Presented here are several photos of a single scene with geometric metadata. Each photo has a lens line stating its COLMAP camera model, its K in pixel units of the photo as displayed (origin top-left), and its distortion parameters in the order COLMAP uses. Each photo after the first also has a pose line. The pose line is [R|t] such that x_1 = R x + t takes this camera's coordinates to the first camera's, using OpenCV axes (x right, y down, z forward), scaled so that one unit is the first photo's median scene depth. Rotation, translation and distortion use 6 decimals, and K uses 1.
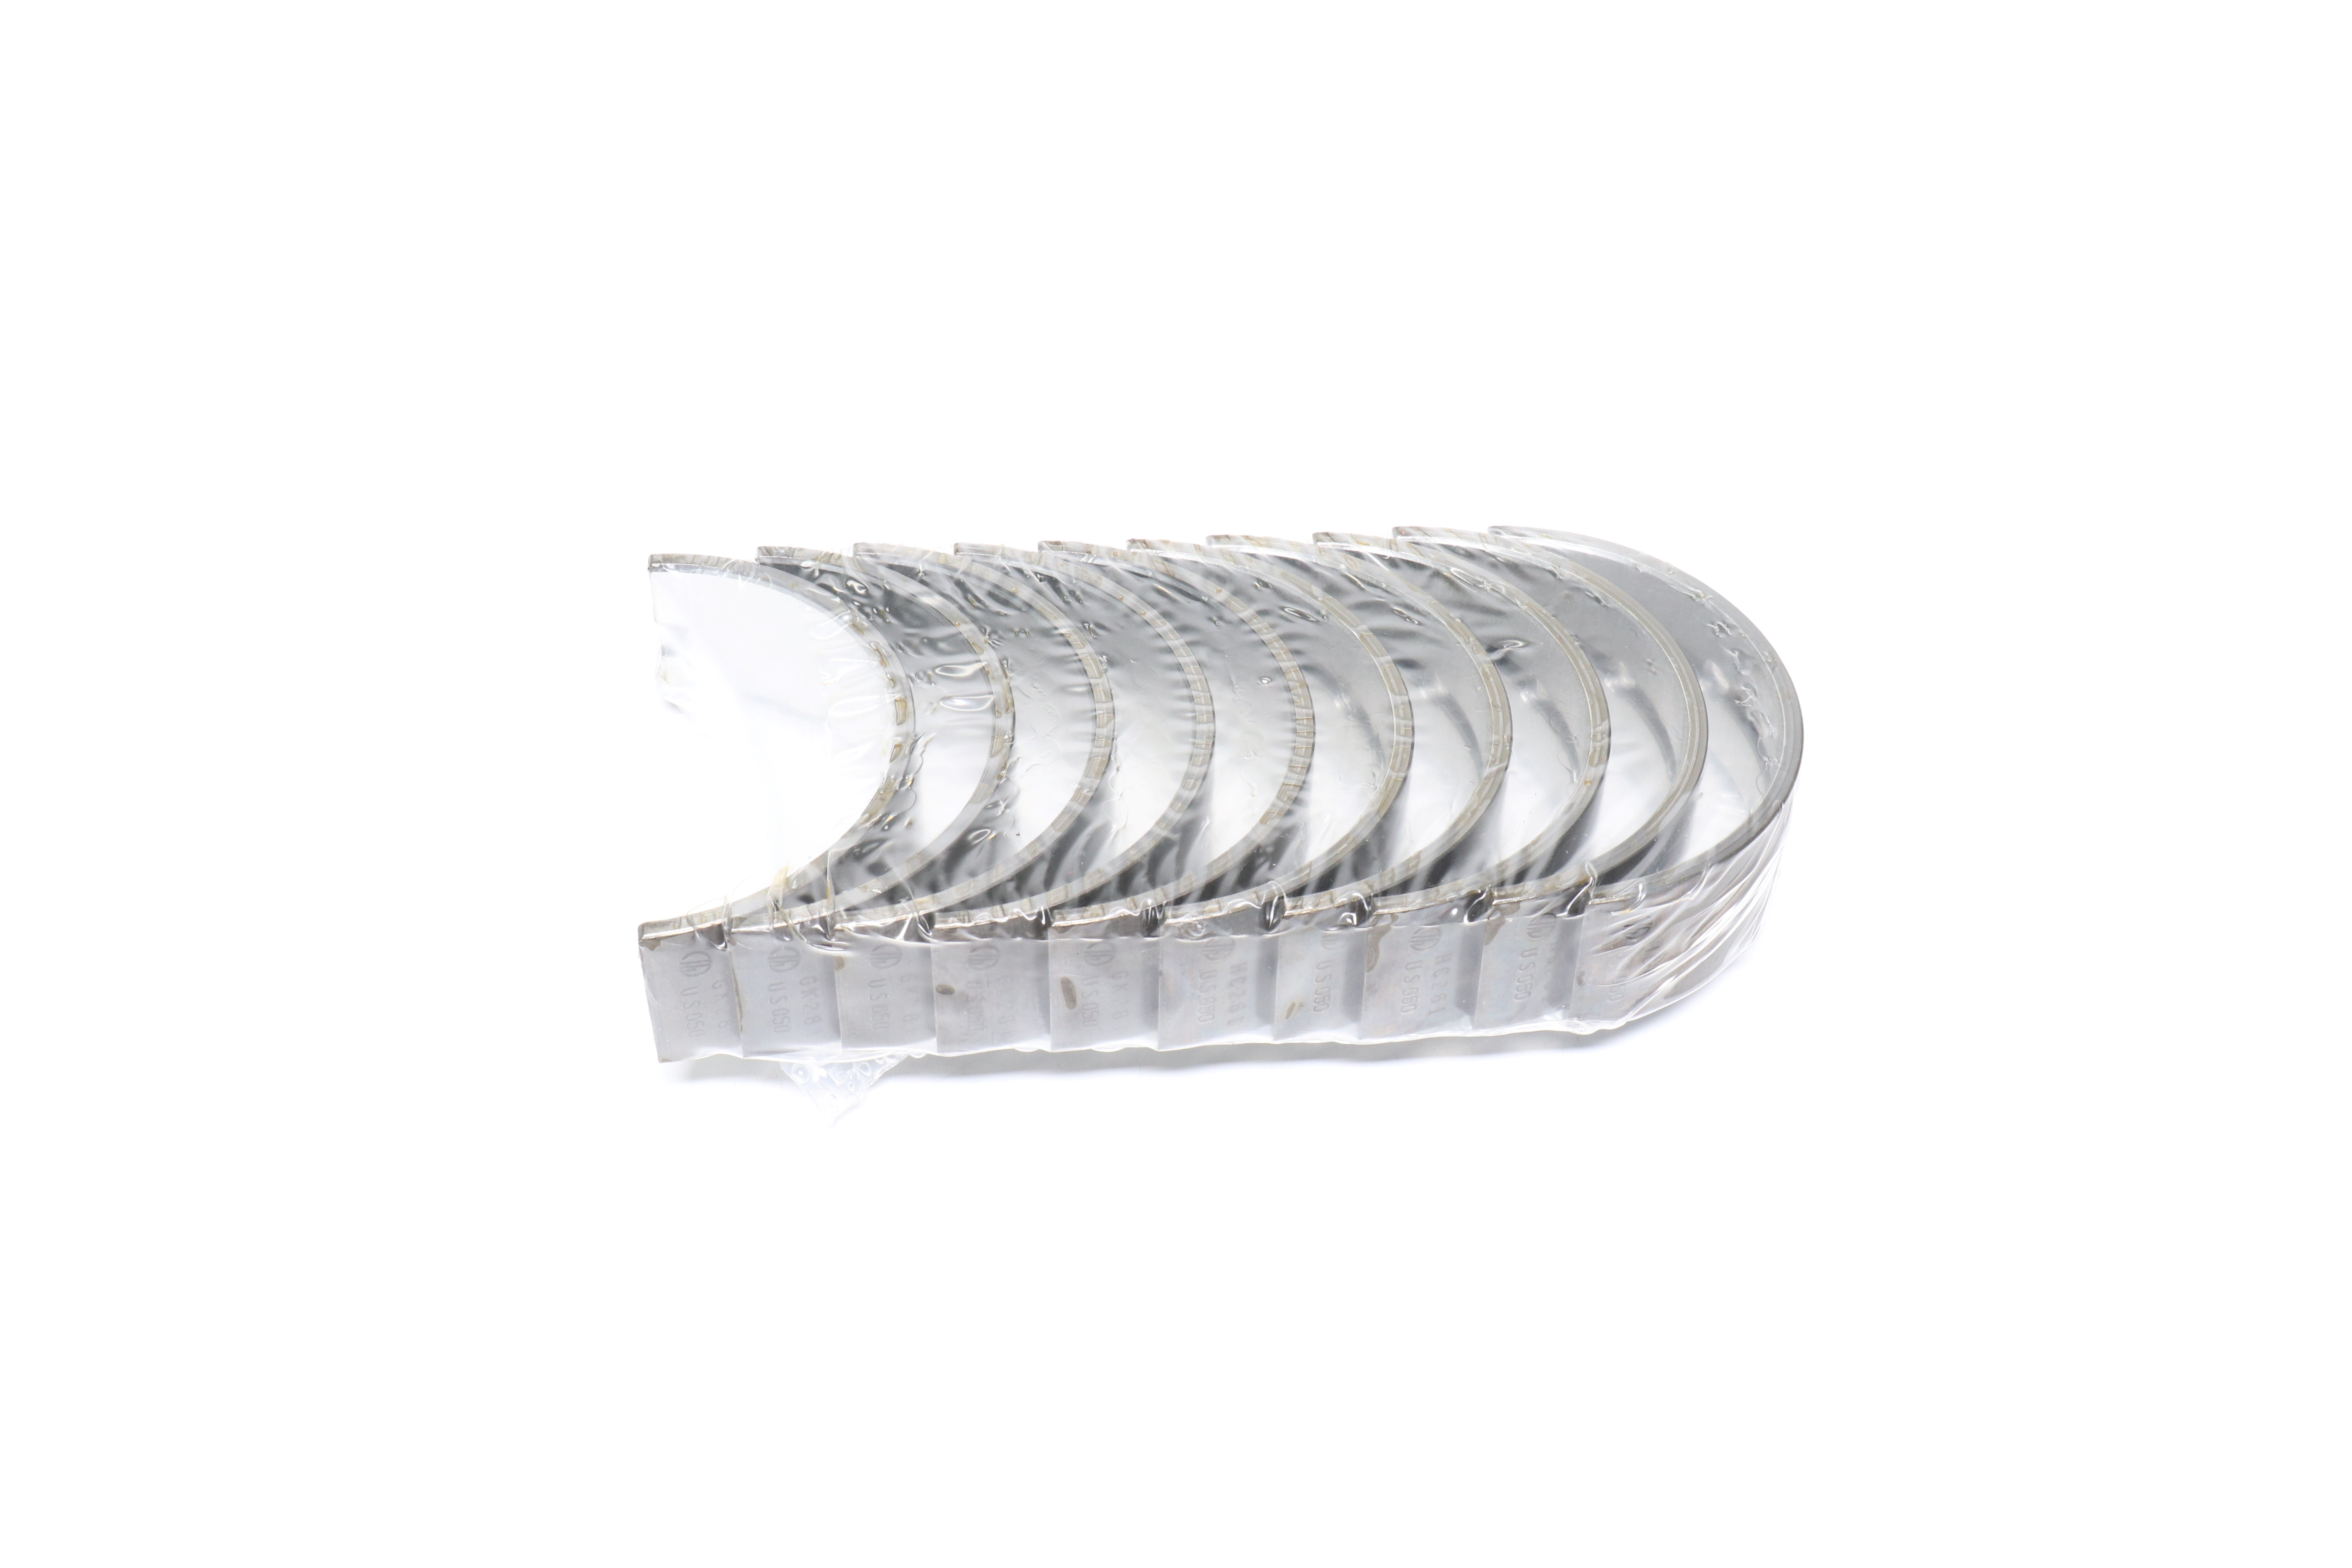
lens RADIAL K [[3604.7, 0, 1177.0], [0, 3604.7, 781.6], [0, 0, 1]] dist [0.043920, 0.000000]
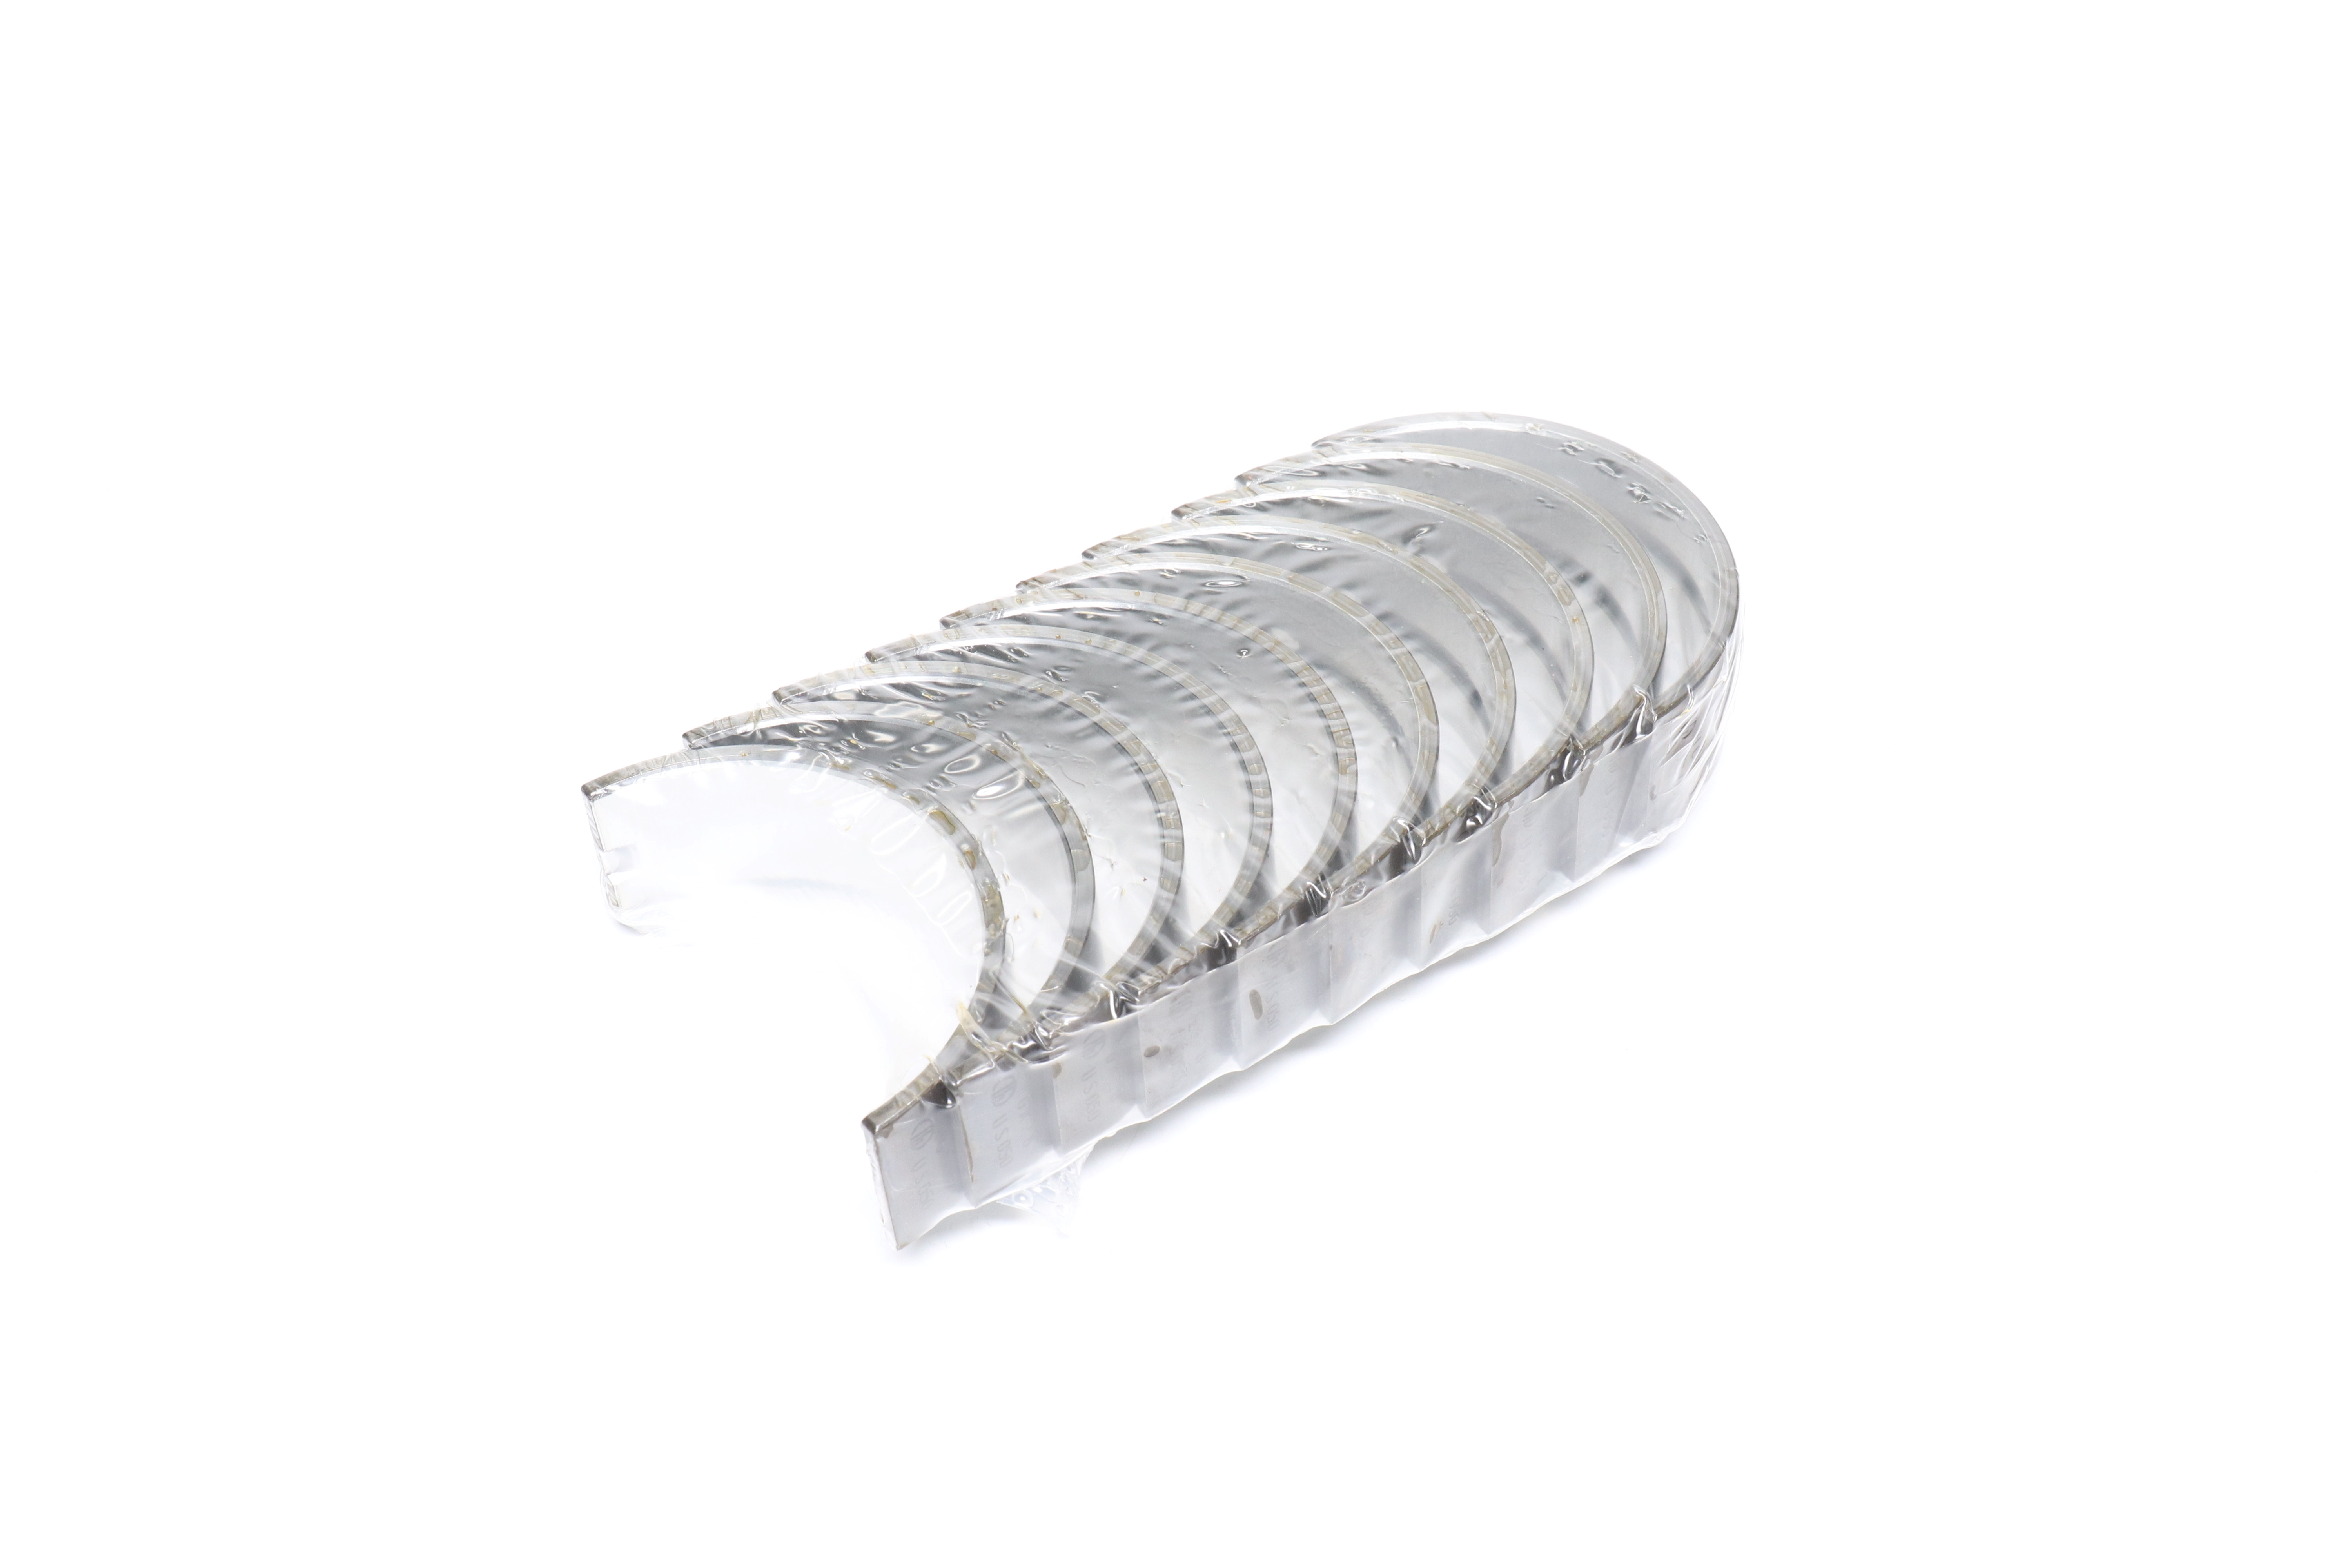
lens RADIAL K [[3604.7, 0, 1177.0], [0, 3604.7, 786.4], [0, 0, 1]] dist [0.043920, 0.000000]
pose [[0.853427, -0.387740, 0.348310, -0.363278], [0.388451, 0.918733, 0.070957, -0.073775], [-0.347517, 0.074745, 0.934690, 0.071648]]
